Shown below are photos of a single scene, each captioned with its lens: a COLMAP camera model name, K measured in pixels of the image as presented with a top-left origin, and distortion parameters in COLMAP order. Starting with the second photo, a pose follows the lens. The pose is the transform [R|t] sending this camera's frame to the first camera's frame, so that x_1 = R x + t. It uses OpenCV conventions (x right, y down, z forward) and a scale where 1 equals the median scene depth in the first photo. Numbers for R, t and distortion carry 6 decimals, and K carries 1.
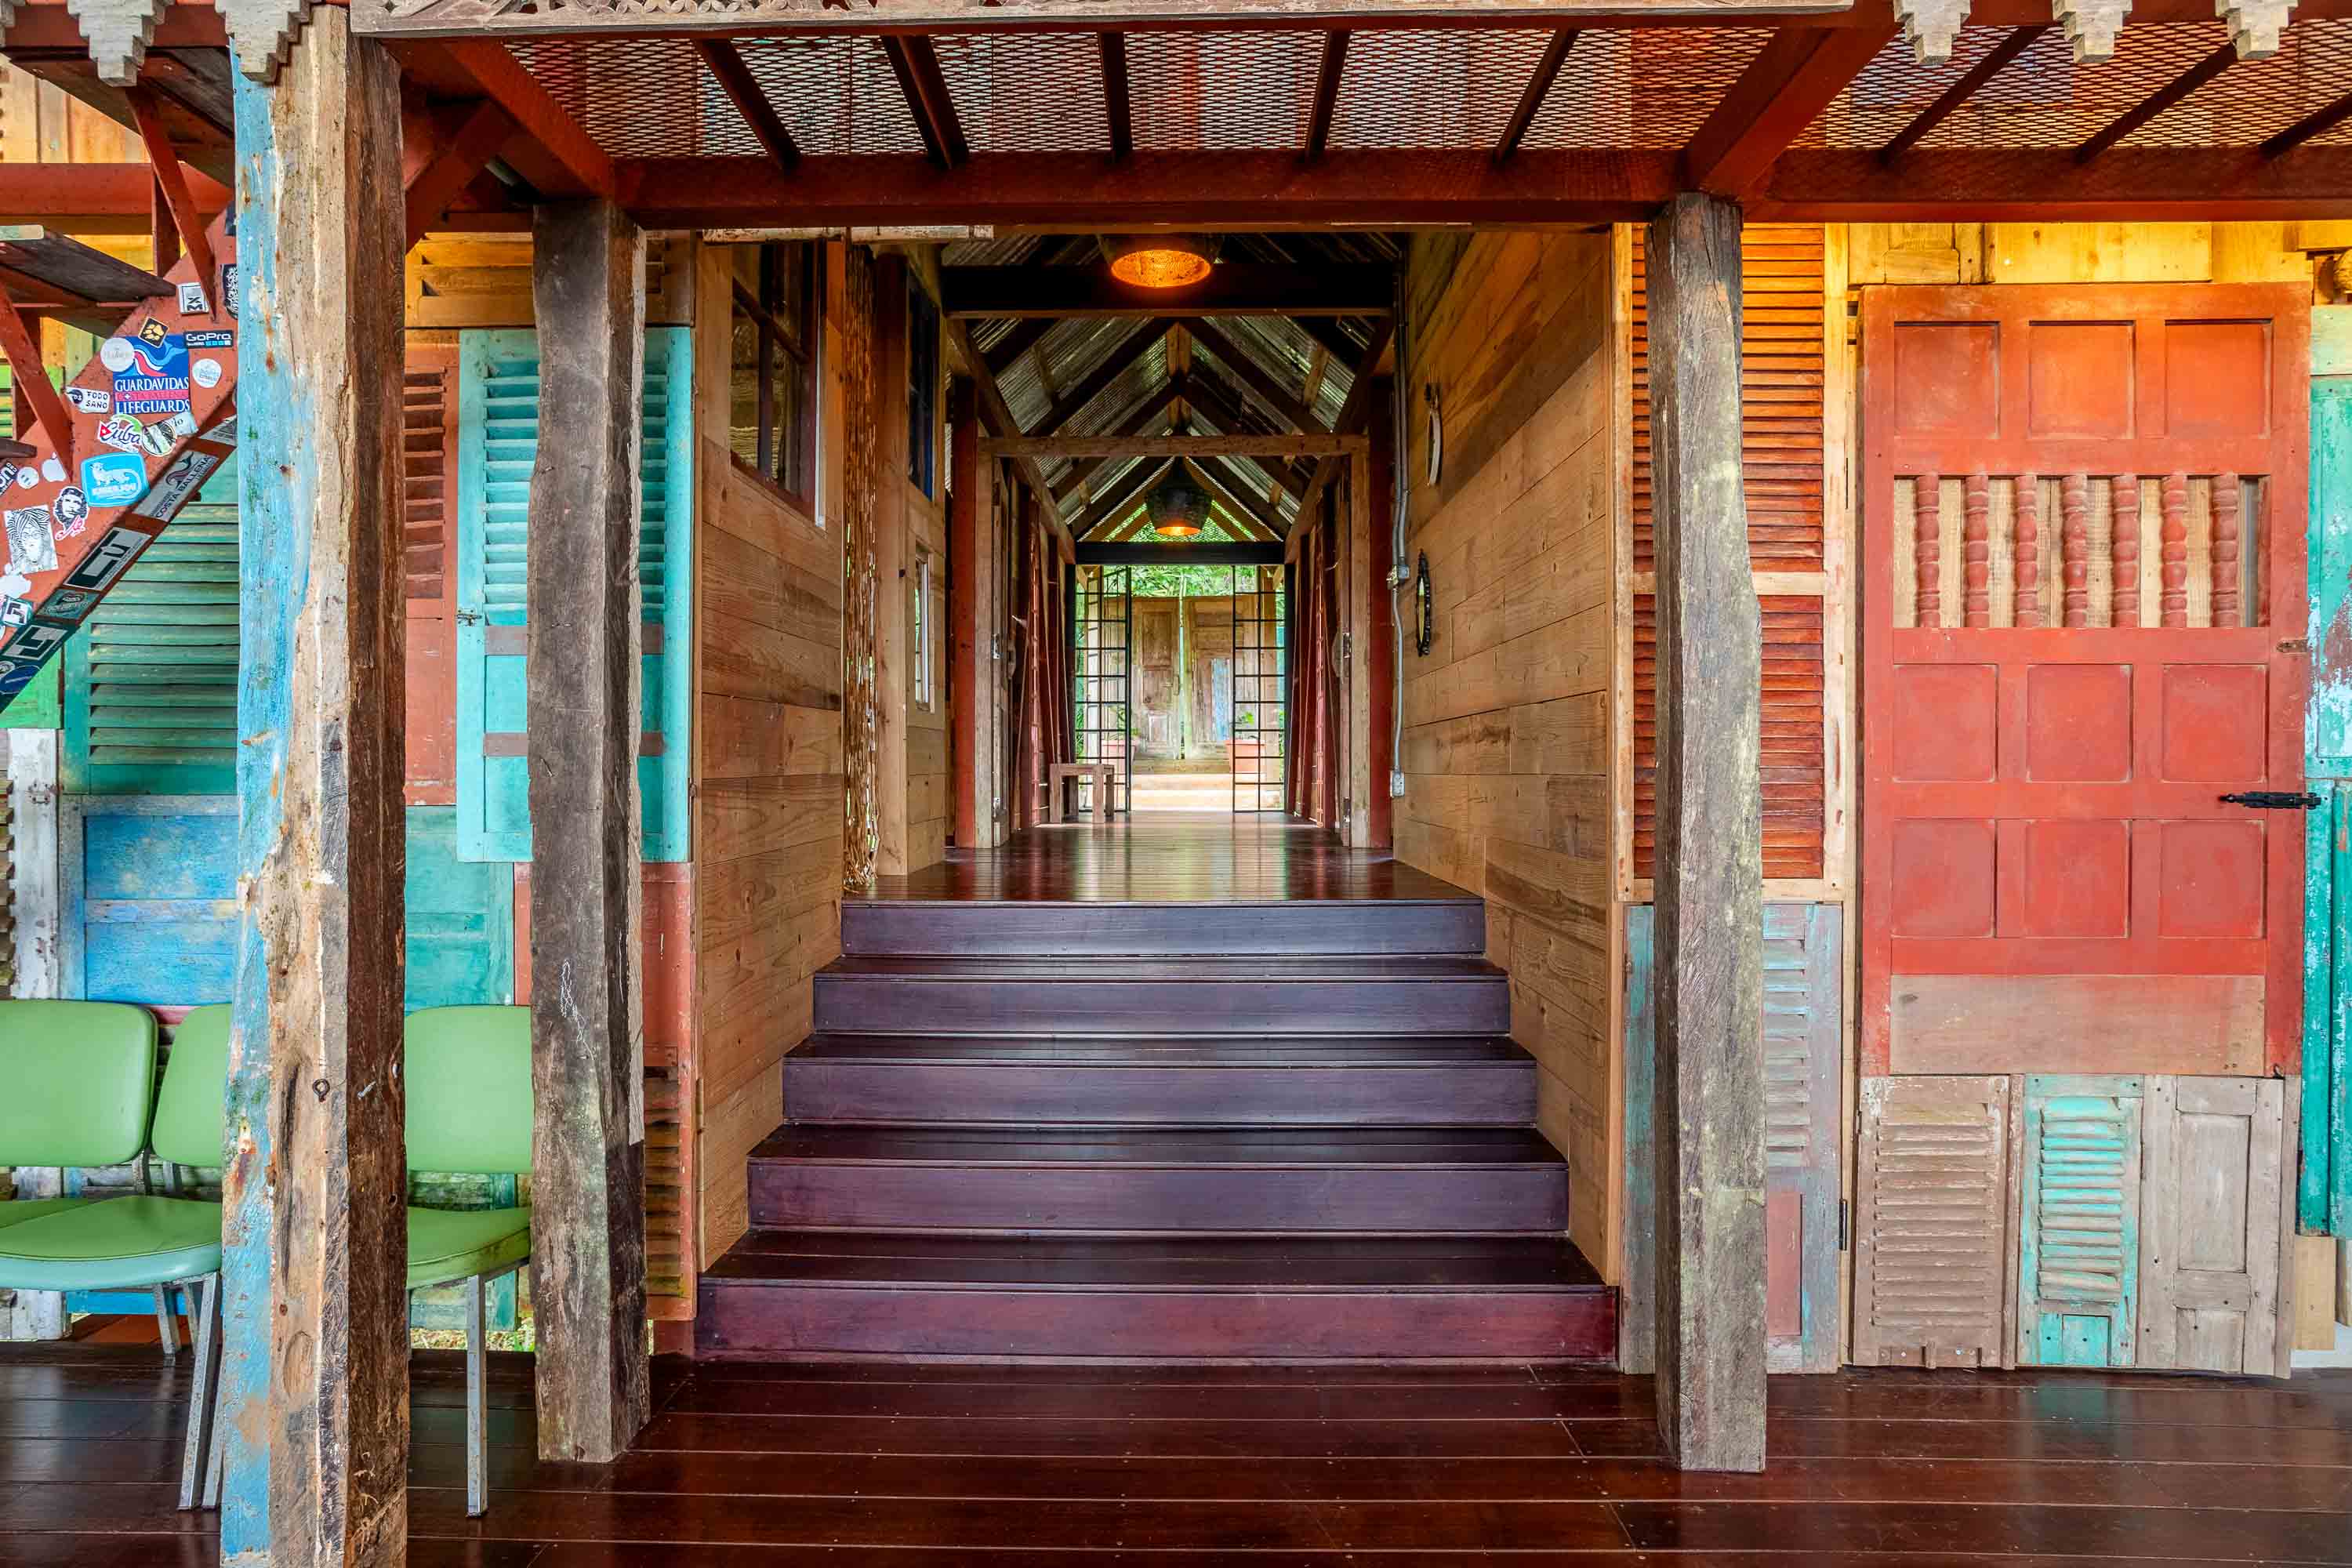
lens RADIAL K [[1343.3, 0, 1176.0], [0, 1343.3, 784.0], [0, 0, 1]] dist [-0.001153, 0.000126]
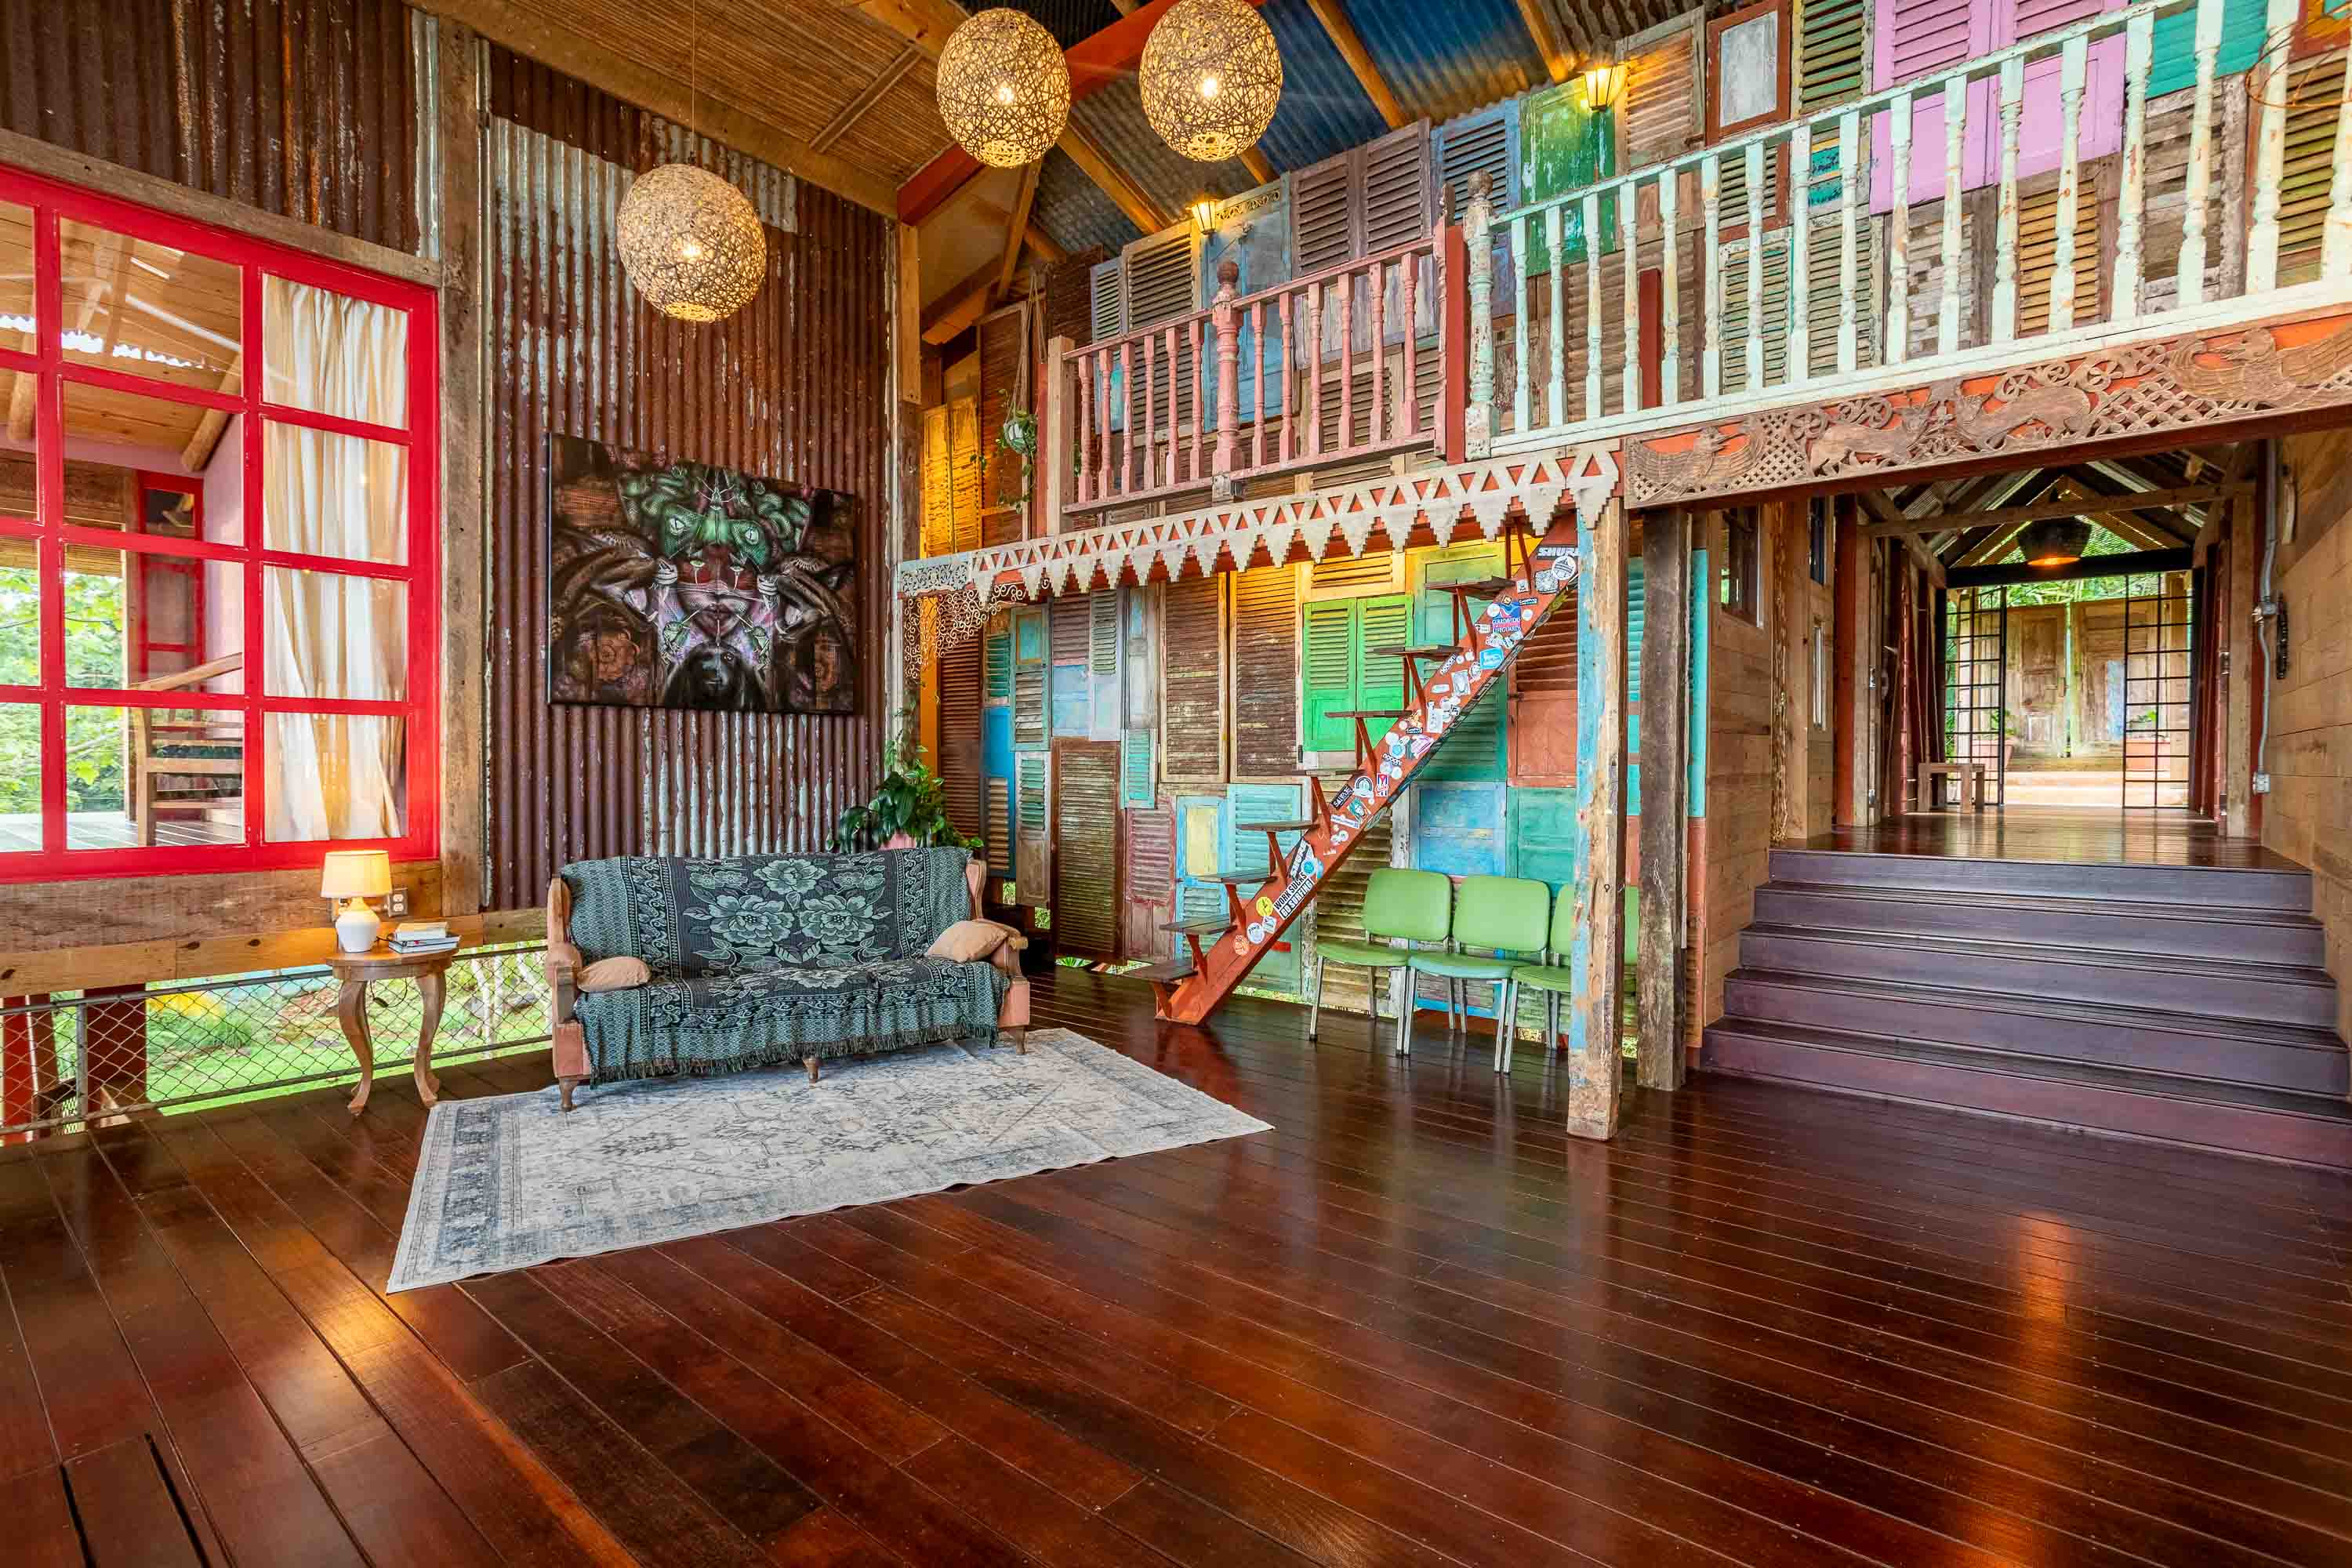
lens RADIAL K [[1136.3, 0, 1158.4], [0, 1136.3, 781.8], [0, 0, 1]] dist [-0.051597, 0.030702]
pose [[0.770205, 0.011482, -0.637693, 0.022034], [-0.008437, 0.999934, 0.007815, -0.000285], [0.637741, -0.000639, 0.770251, -0.228379]]
